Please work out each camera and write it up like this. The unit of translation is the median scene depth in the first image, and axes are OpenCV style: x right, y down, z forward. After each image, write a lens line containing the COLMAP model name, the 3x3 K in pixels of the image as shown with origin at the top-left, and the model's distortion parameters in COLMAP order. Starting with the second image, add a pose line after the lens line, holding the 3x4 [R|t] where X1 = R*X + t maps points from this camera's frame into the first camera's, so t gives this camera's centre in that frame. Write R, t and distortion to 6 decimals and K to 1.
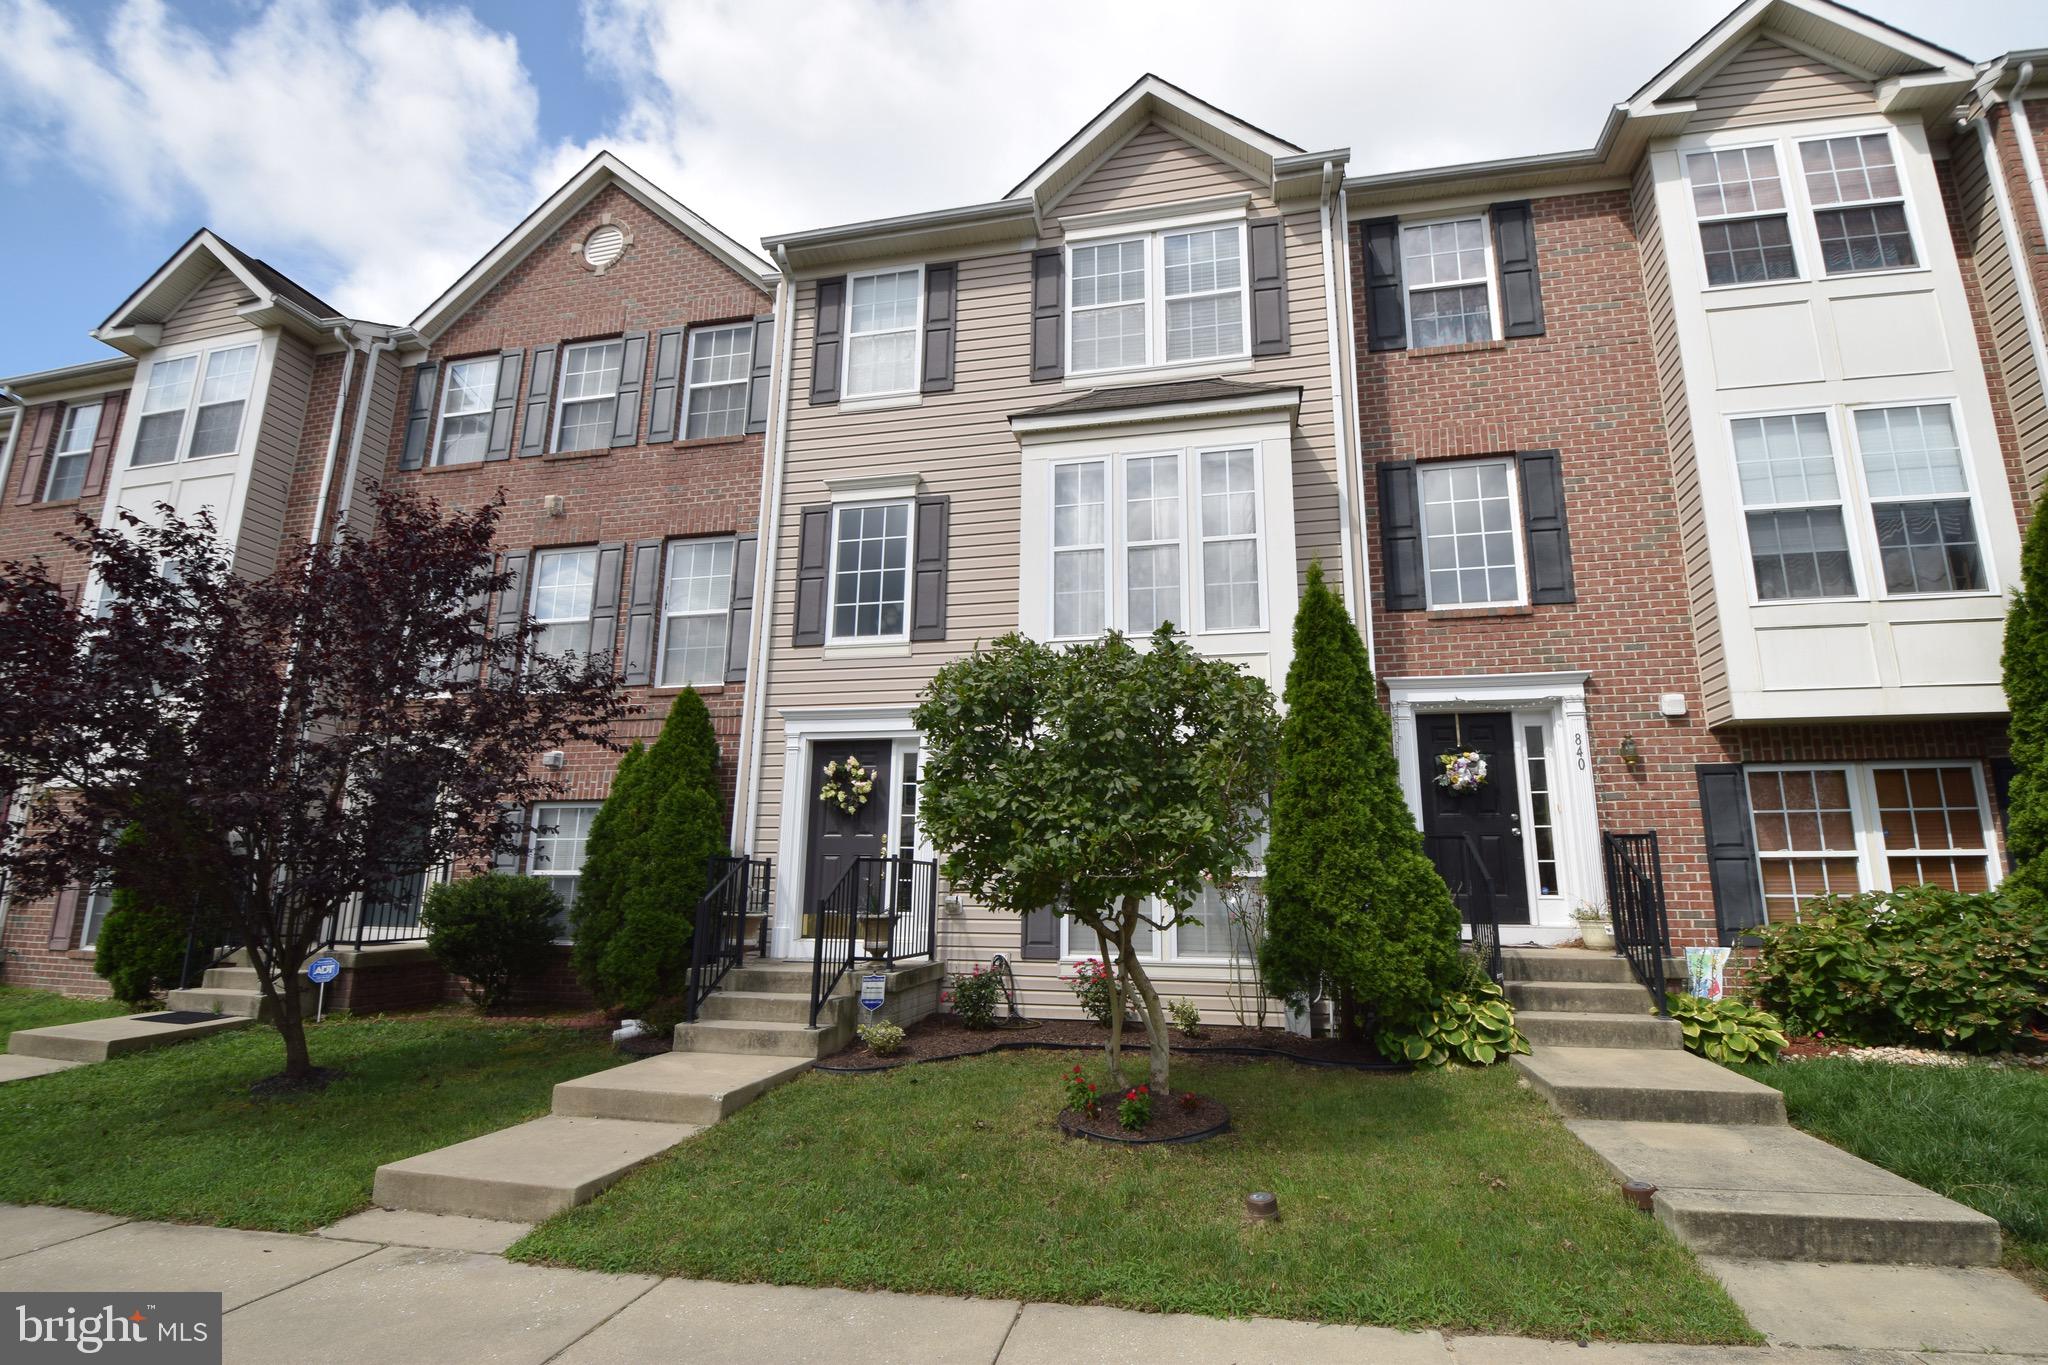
lens RADIAL K [[905.5, 0, 1053.1], [0, 905.5, 722.8], [0, 0, 1]] dist [0.019614, -0.026370]
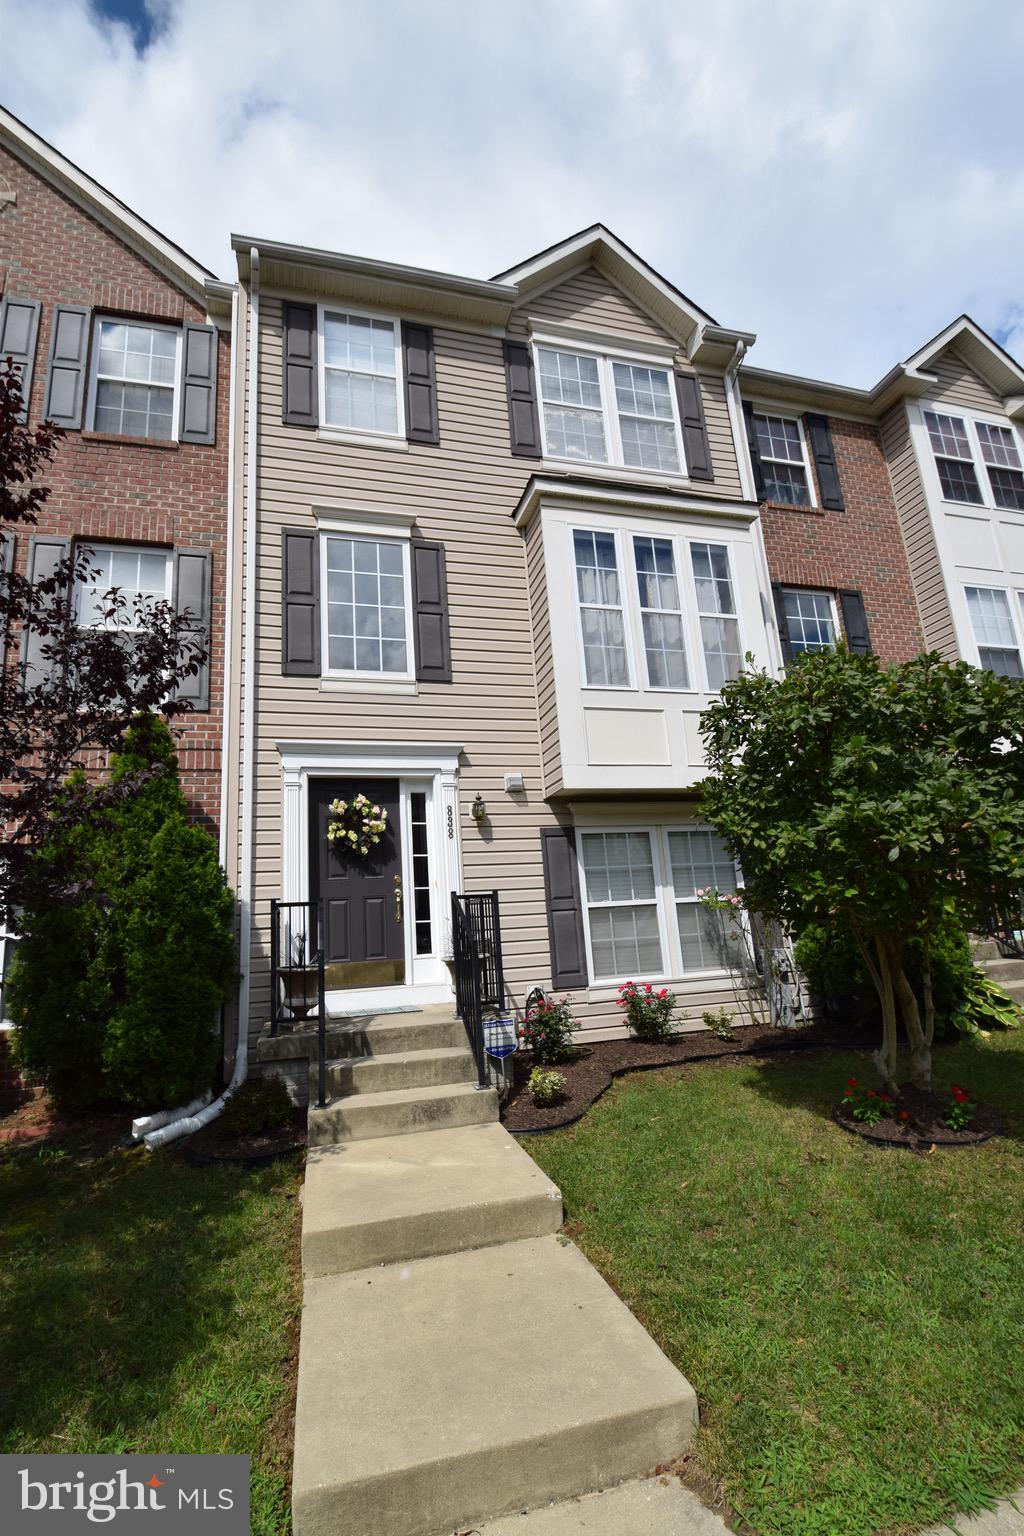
lens RADIAL K [[679.1, 0, 485.2], [0, 679.1, 792.6], [0, 0, 1]] dist [0.019614, -0.026370]
pose [[0.892003, 0.028219, 0.451148, -0.414371], [-0.018881, 0.999504, -0.025188, 0.049348], [-0.451635, 0.013949, 0.892094, 0.297802]]
